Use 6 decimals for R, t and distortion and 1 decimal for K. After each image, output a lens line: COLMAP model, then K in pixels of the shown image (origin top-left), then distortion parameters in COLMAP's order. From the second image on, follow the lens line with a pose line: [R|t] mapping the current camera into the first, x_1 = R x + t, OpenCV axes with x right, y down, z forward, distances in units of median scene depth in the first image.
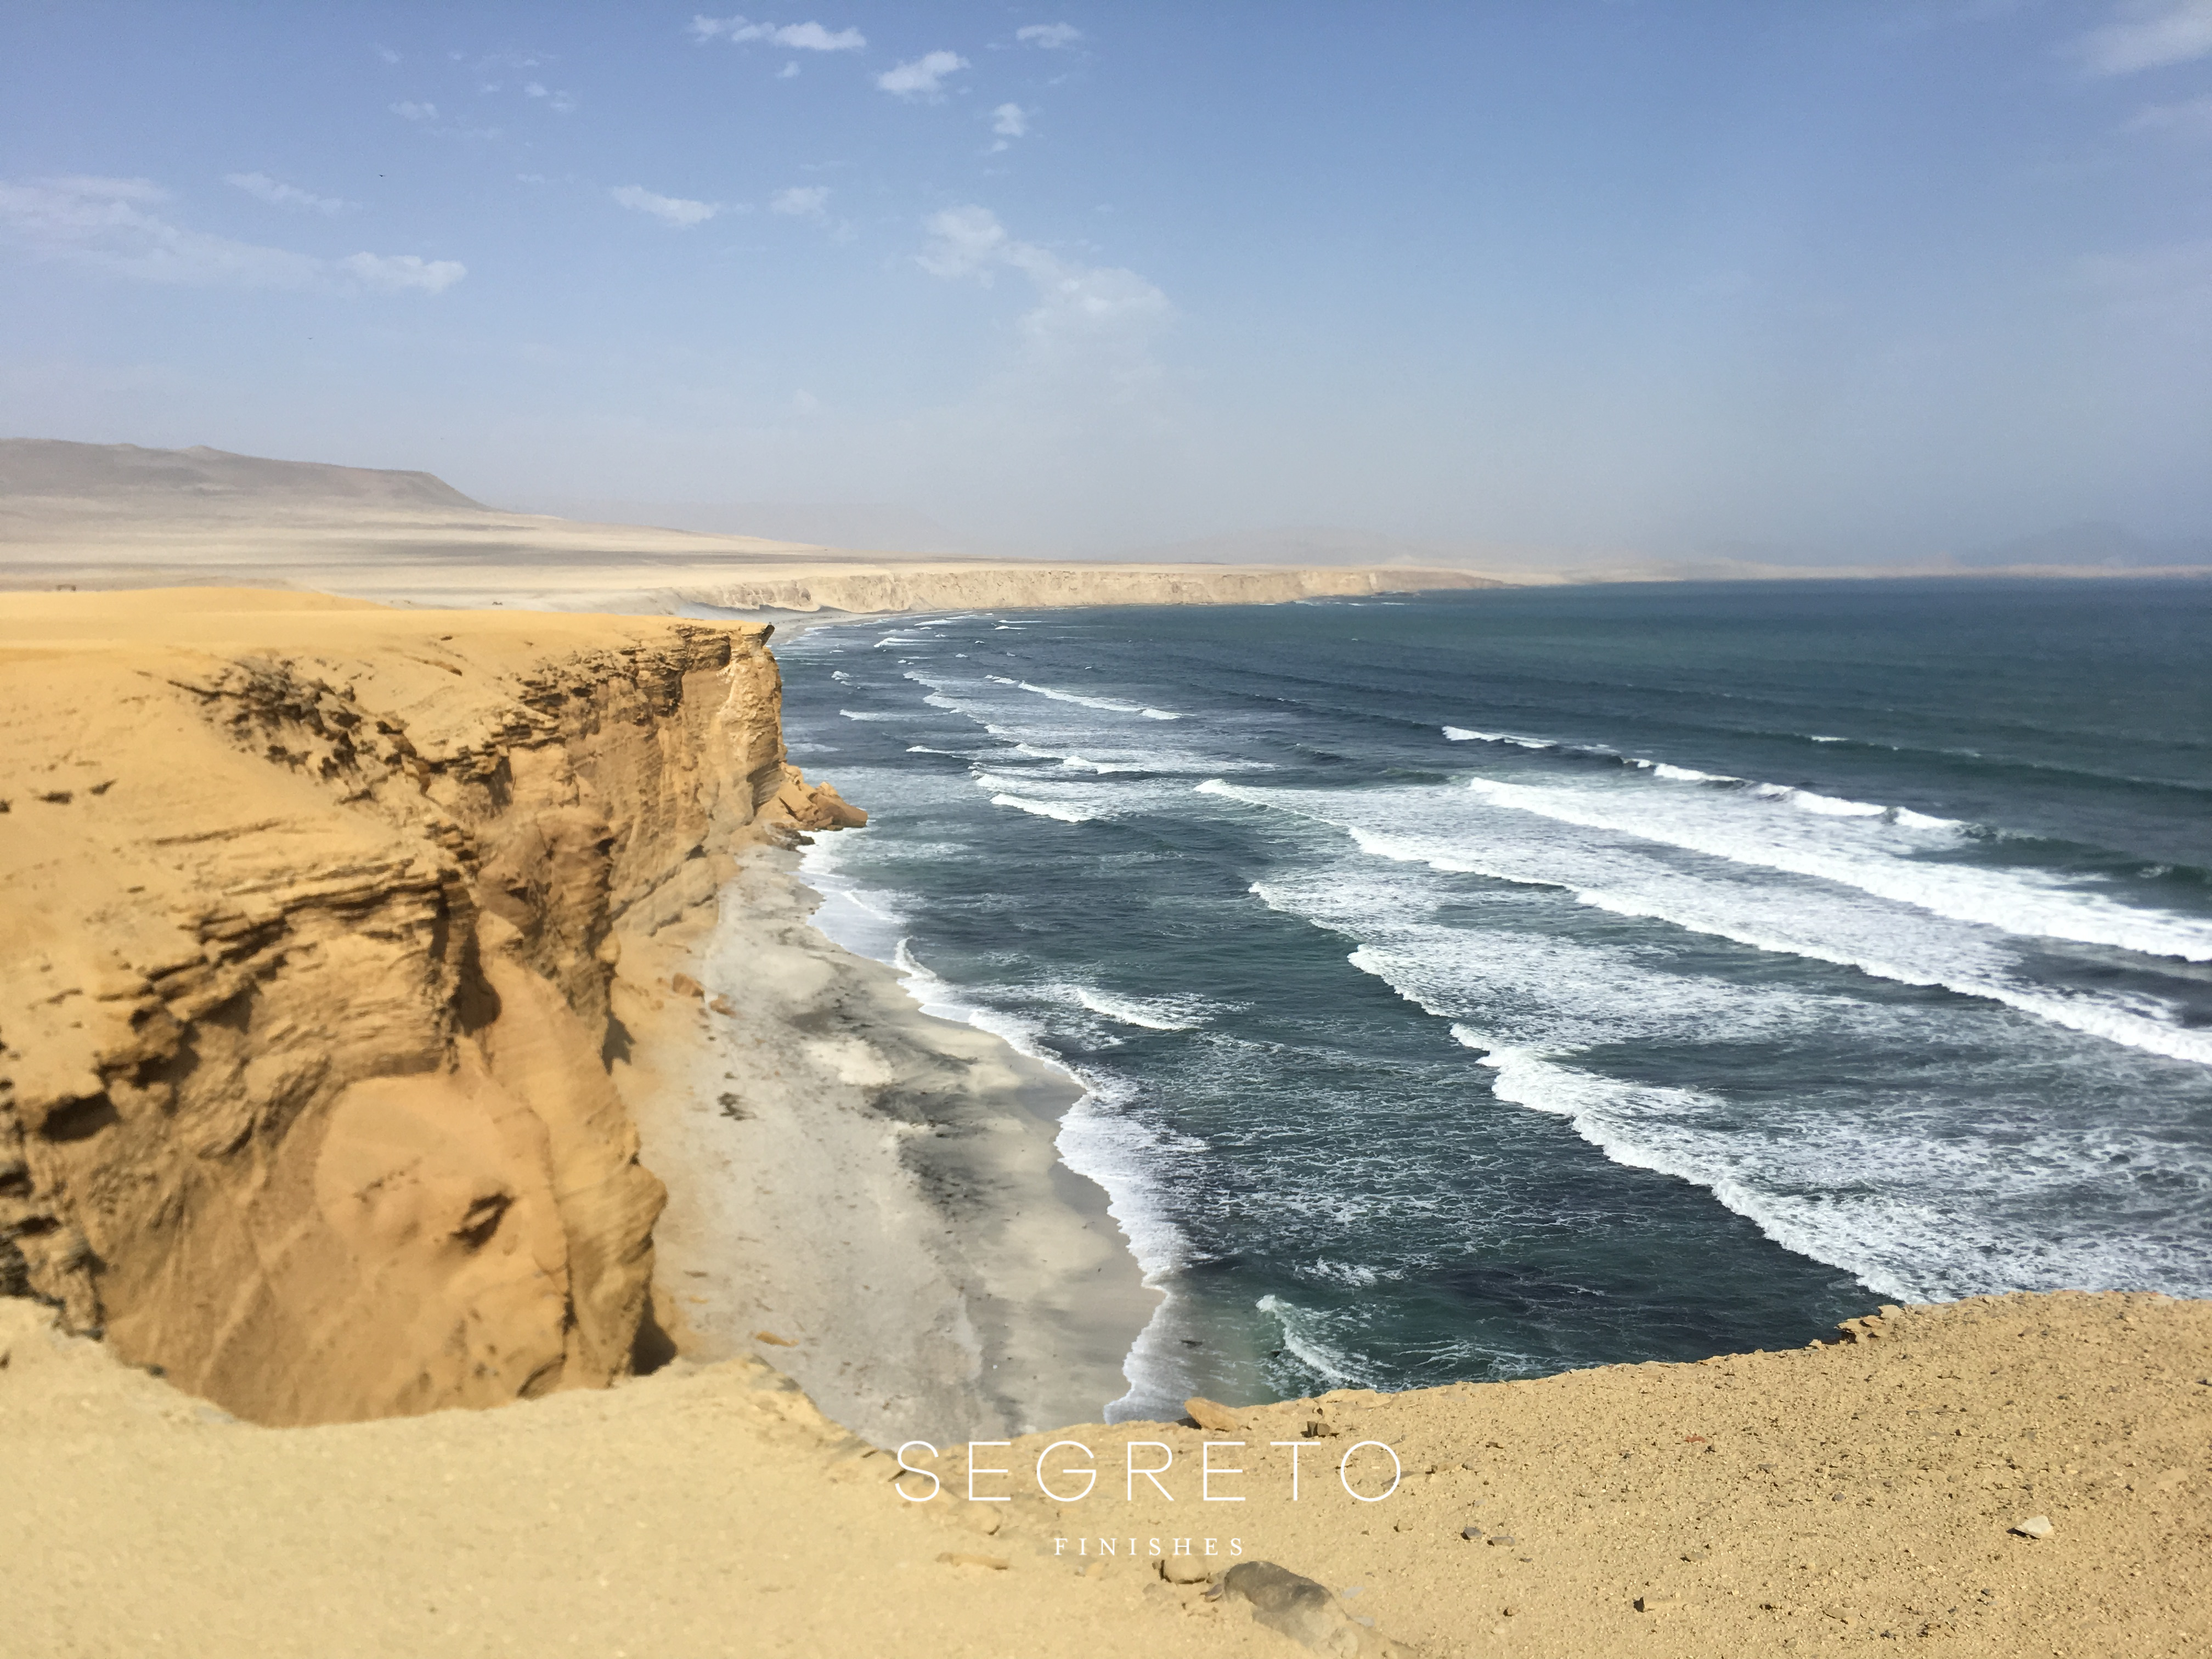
lens RADIAL K [[1866.0, 0, 1106.0], [0, 1866.0, 829.5], [0, 0, 1]] dist [0.062006, -0.081253]
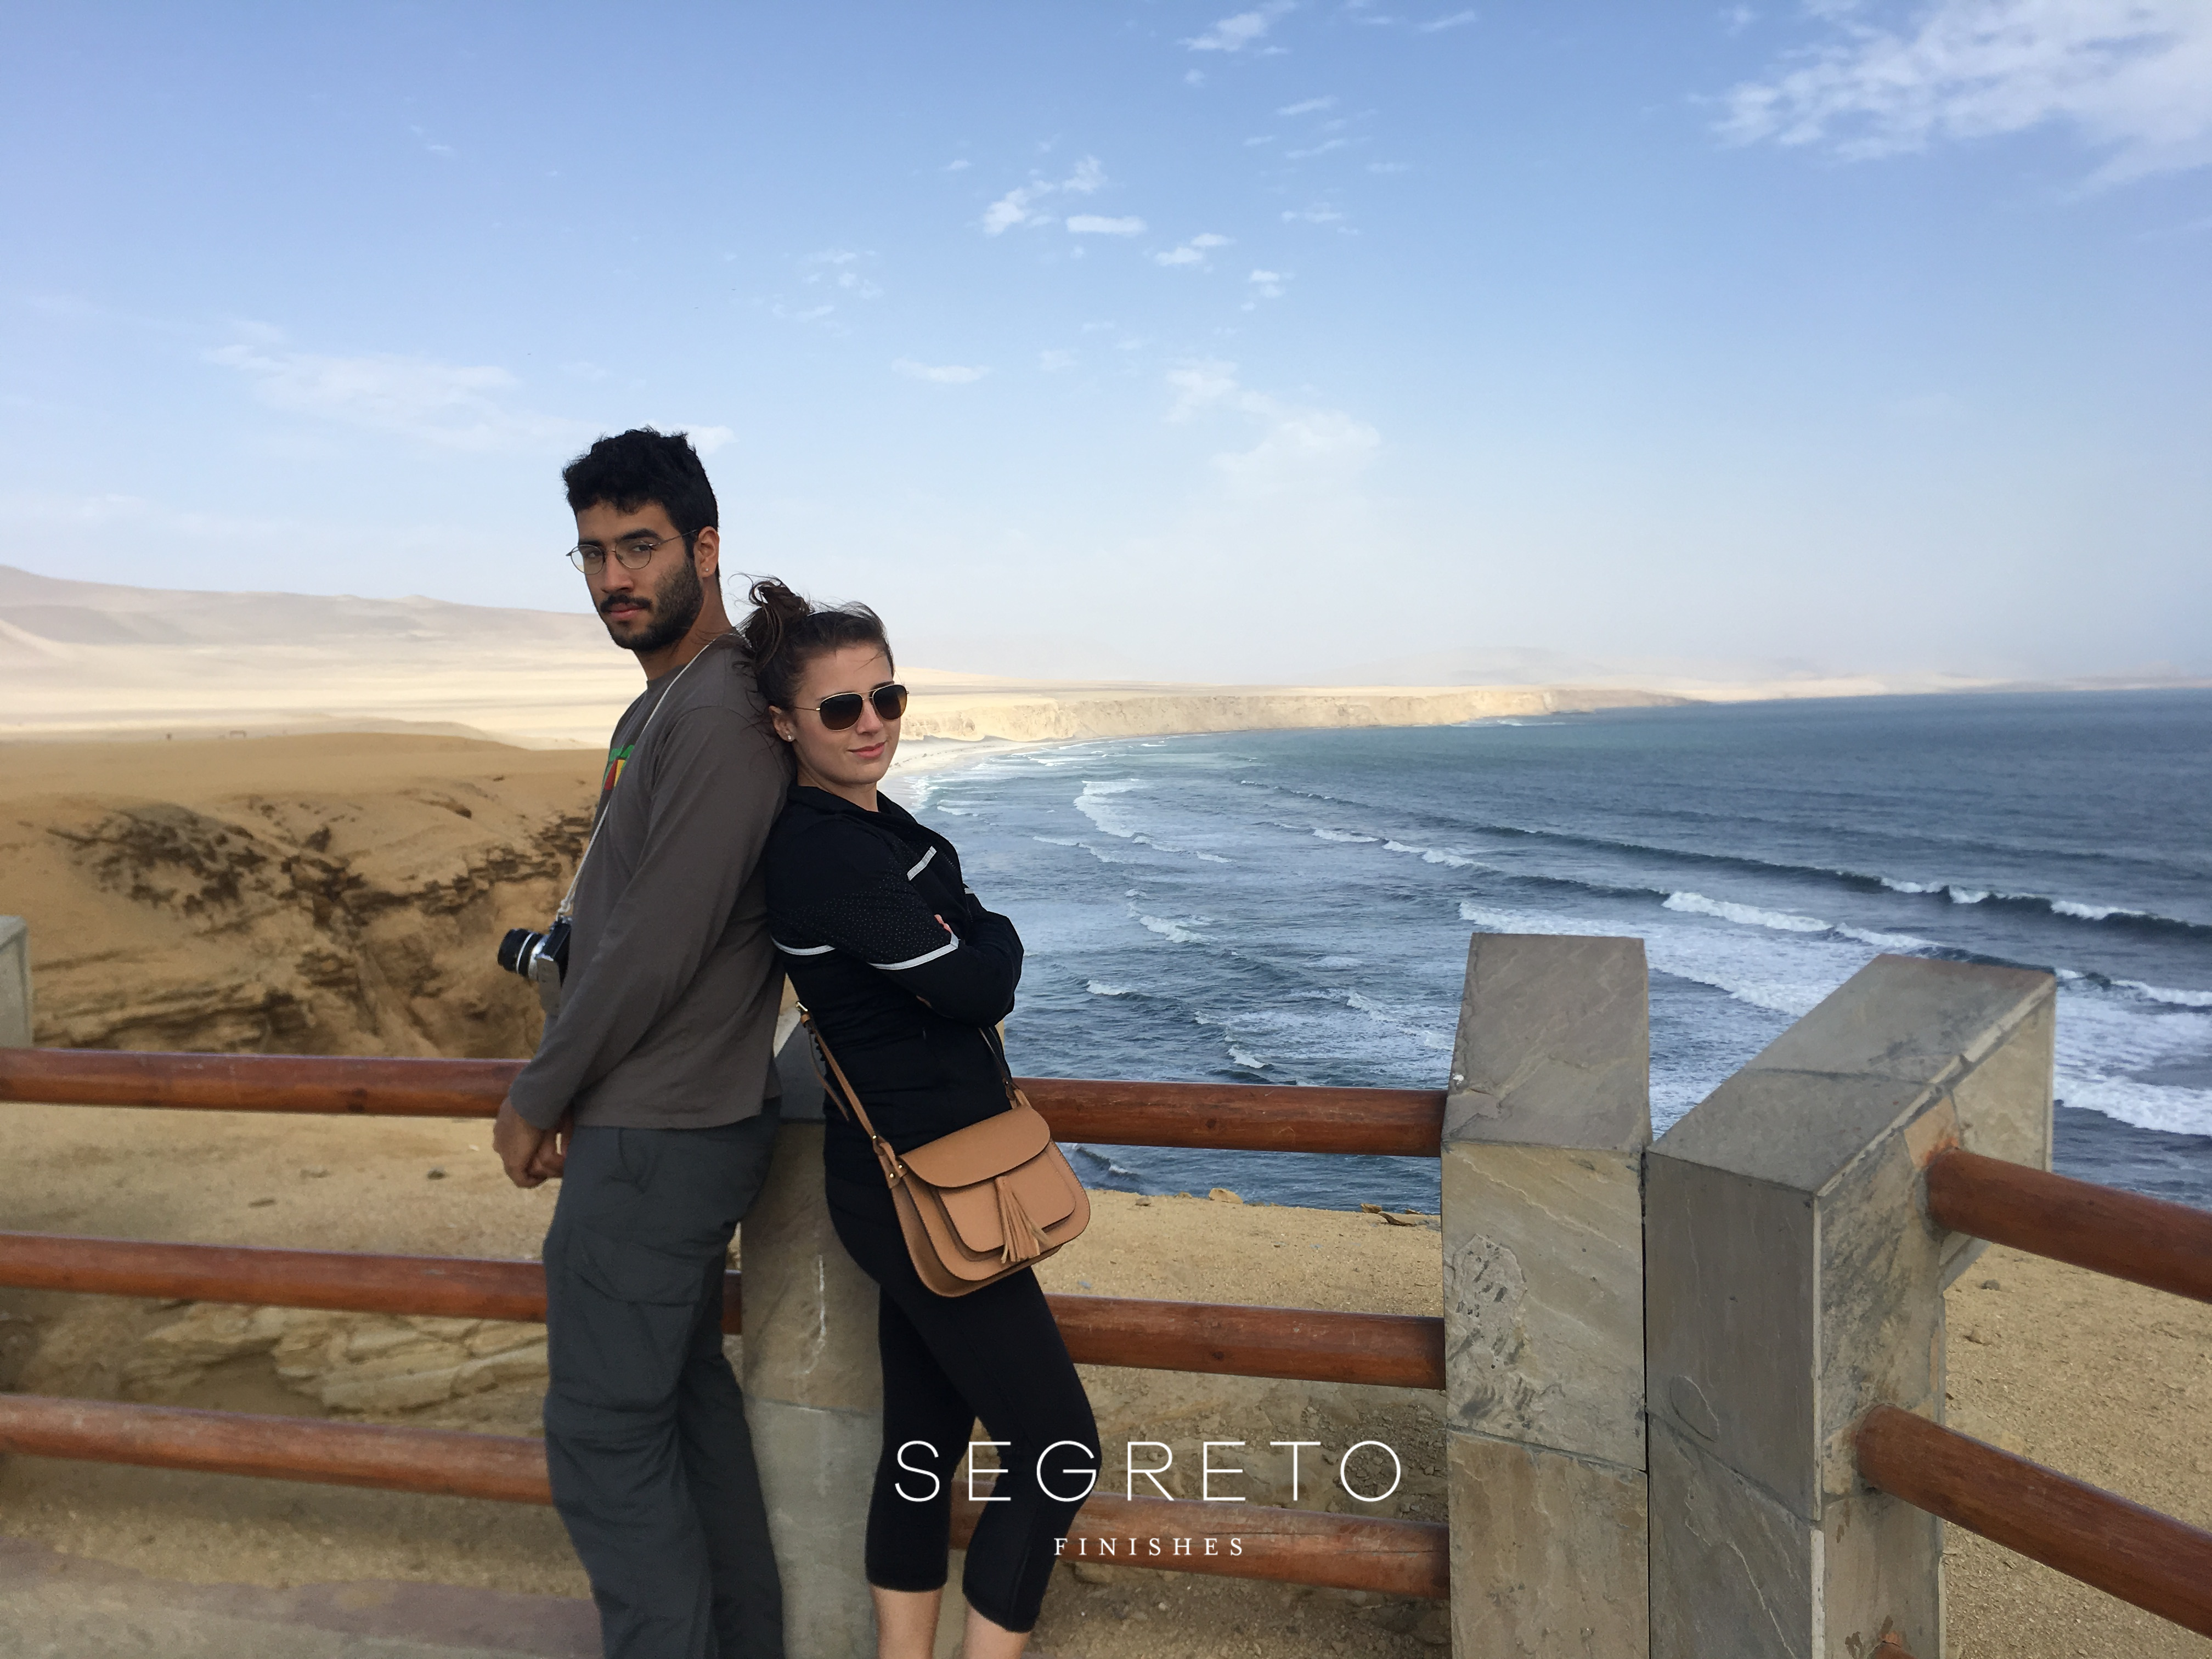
lens RADIAL K [[1866.0, 0, 1106.0], [0, 1866.0, 829.5], [0, 0, 1]] dist [0.062006, -0.081253]
pose [[0.995513, -0.011956, -0.093862, 0.145106], [0.005694, 0.997757, -0.066701, 0.000739], [0.094449, 0.065867, 0.993348, -0.045351]]
